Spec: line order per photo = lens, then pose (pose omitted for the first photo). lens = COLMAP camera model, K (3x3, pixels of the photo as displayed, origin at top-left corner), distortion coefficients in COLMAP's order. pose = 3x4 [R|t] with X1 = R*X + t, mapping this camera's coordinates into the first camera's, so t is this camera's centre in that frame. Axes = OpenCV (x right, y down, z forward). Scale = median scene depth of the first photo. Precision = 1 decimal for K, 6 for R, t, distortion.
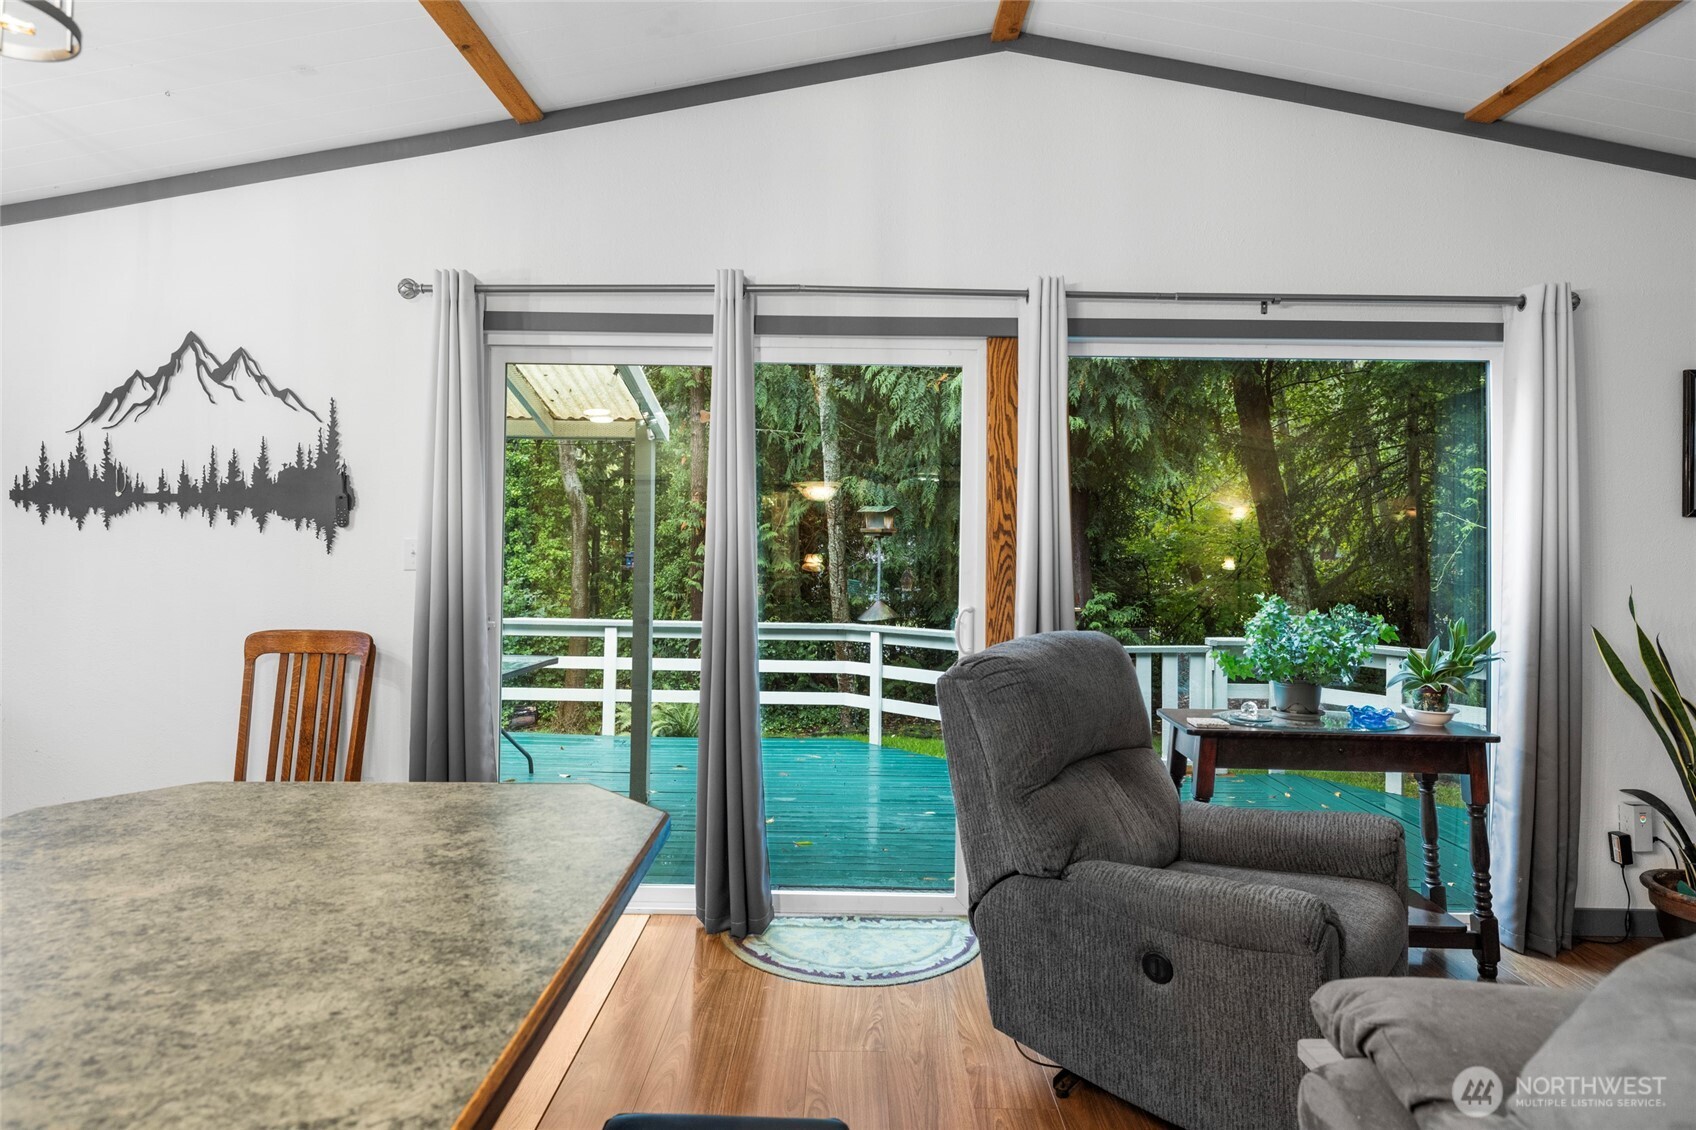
lens RADIAL K [[937.0, 0, 847.6], [0, 937.0, 531.2], [0, 0, 1]] dist [-0.003318, -0.000617]
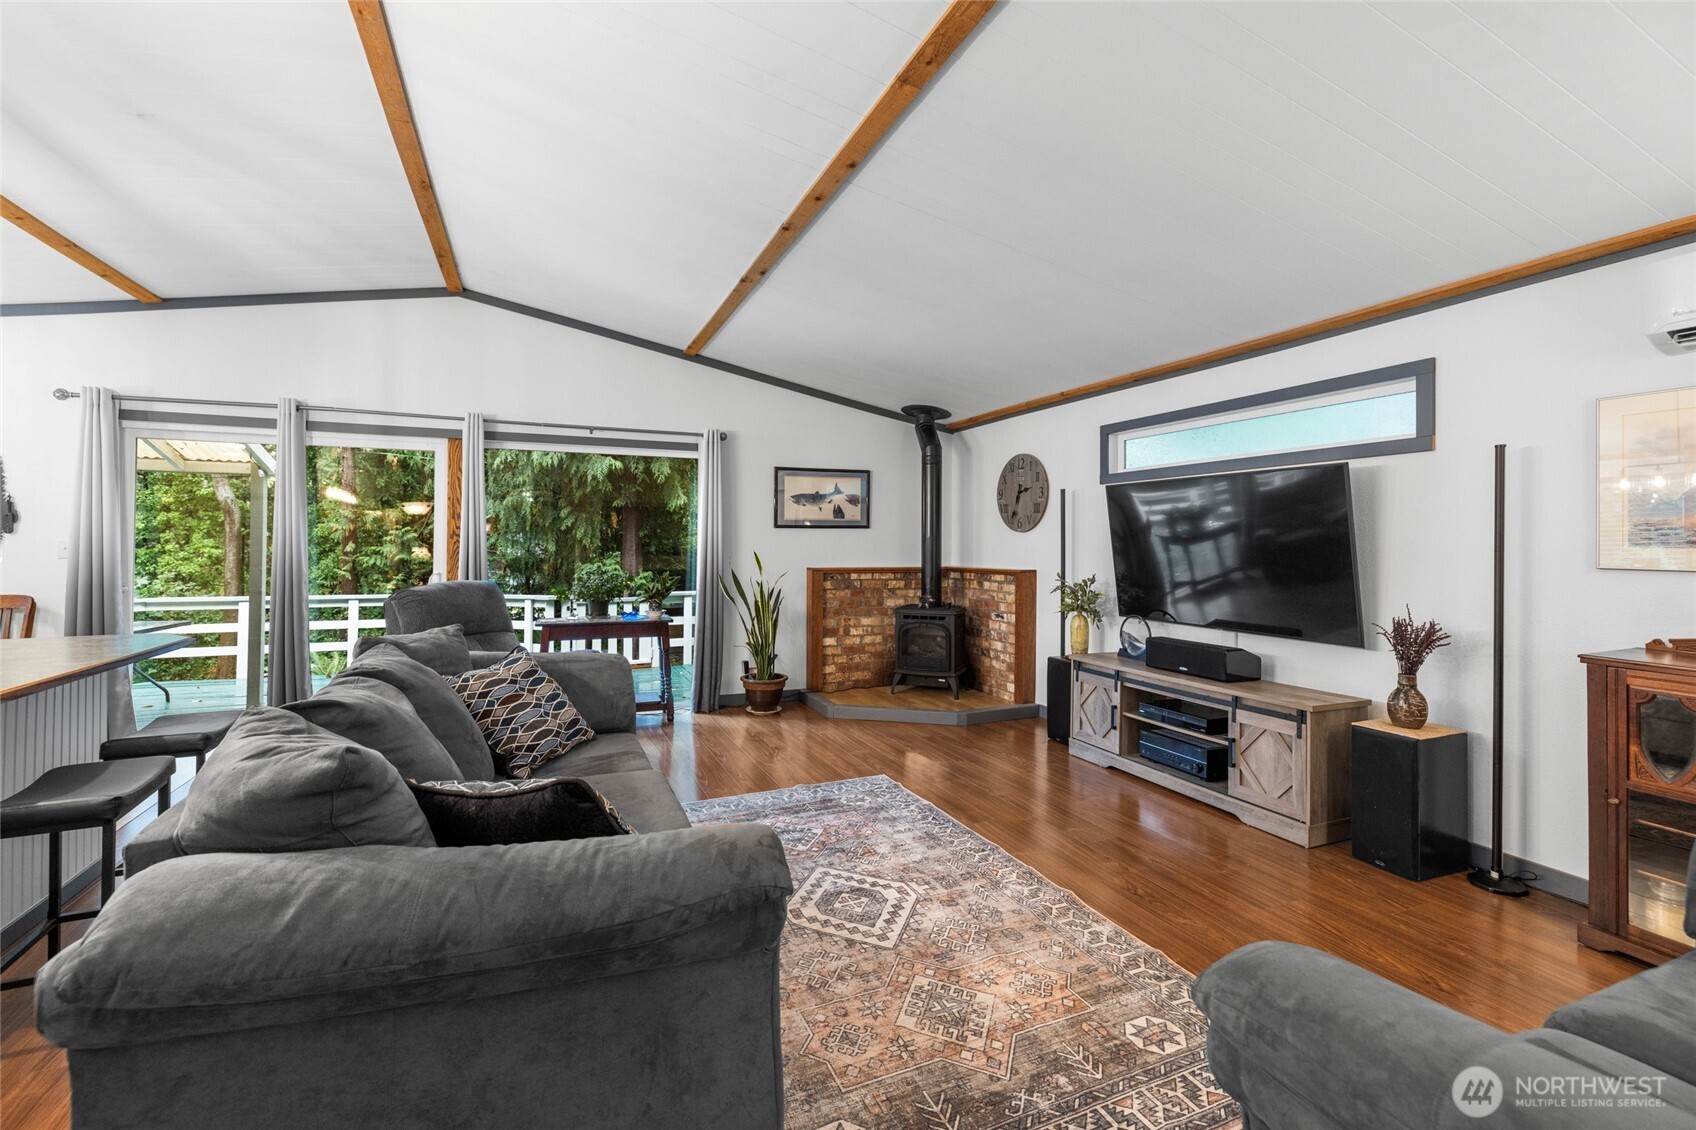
lens RADIAL K [[713.0, 0, 835.6], [0, 713.0, 536.8], [0, 0, 1]] dist [-0.002861, 0.001197]
pose [[0.918729, -0.004116, 0.394867, 0.315347], [0.000977, 0.999966, 0.008150, -0.007074], [-0.394887, -0.007102, 0.918702, -0.749377]]
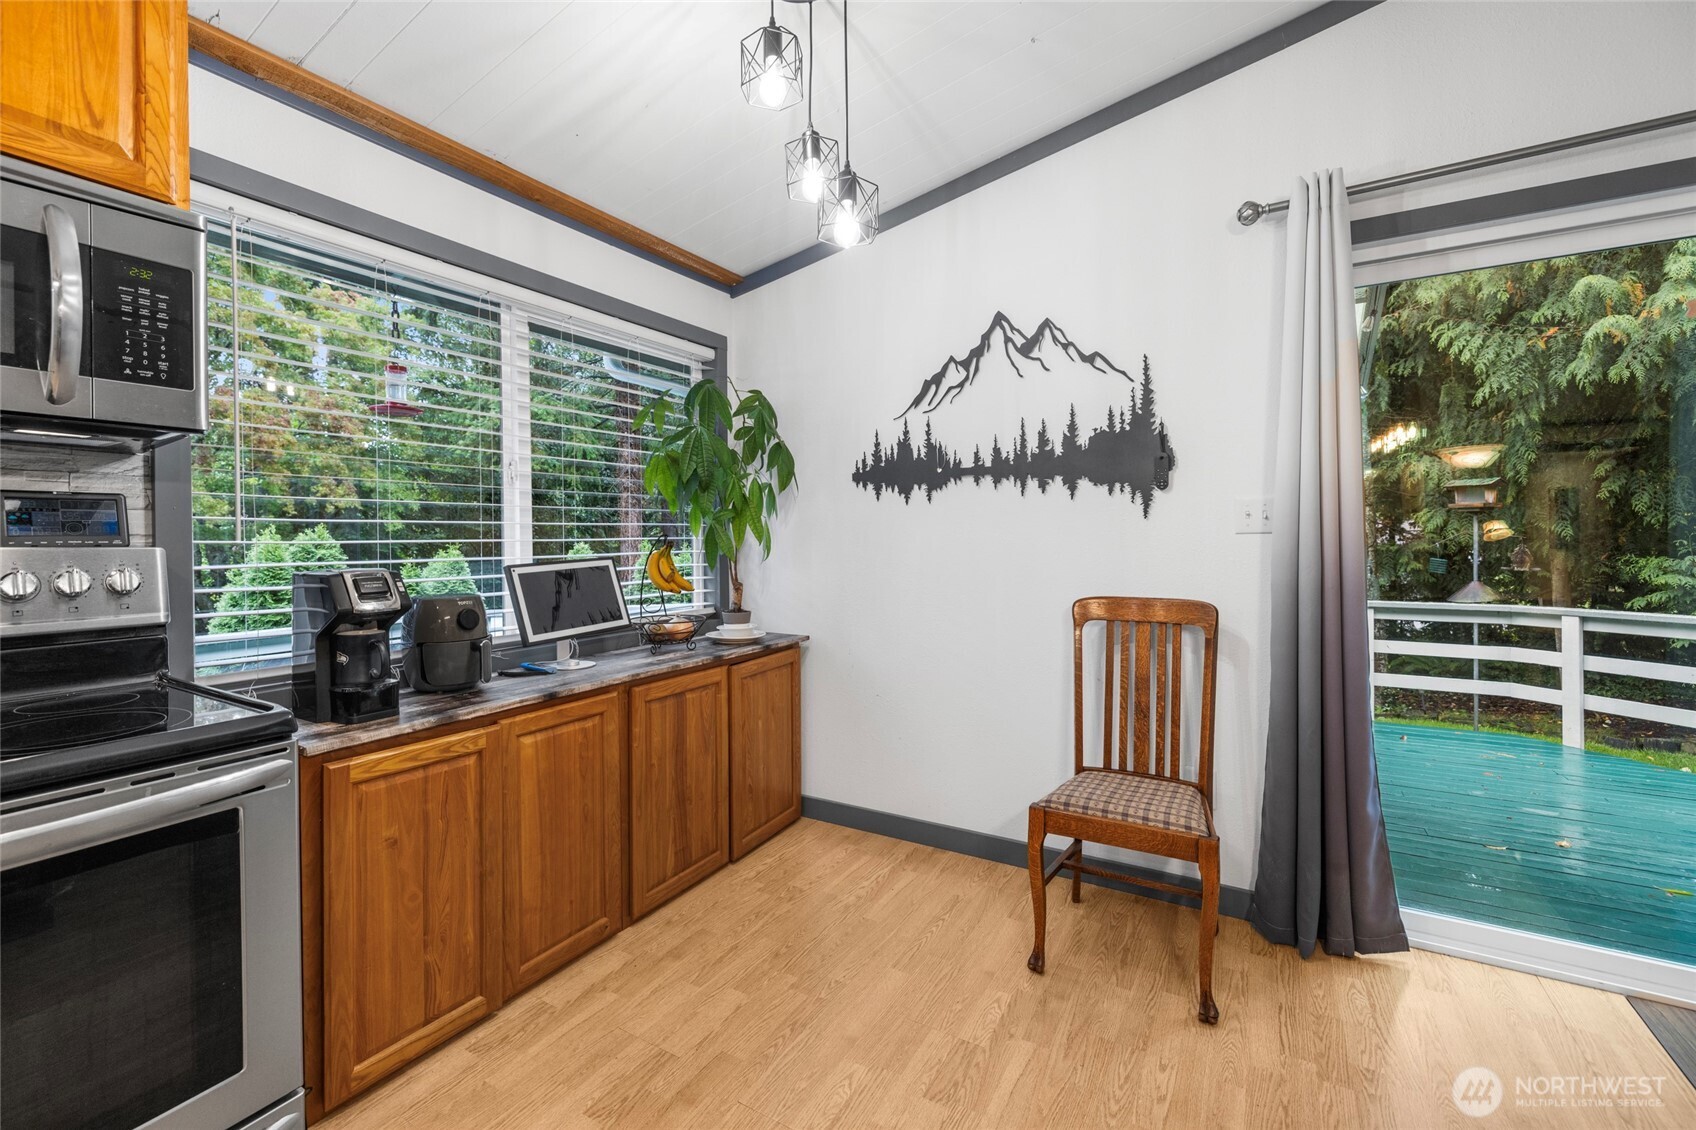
lens RADIAL K [[713.0, 0, 832.9], [0, 713.0, 543.8], [0, 0, 1]] dist [-0.002861, 0.001197]
pose [[0.857864, -0.014508, -0.513673, -0.454006], [0.025650, 0.999564, 0.014606, 0.031412], [0.513237, -0.025706, 0.857862, 0.209501]]
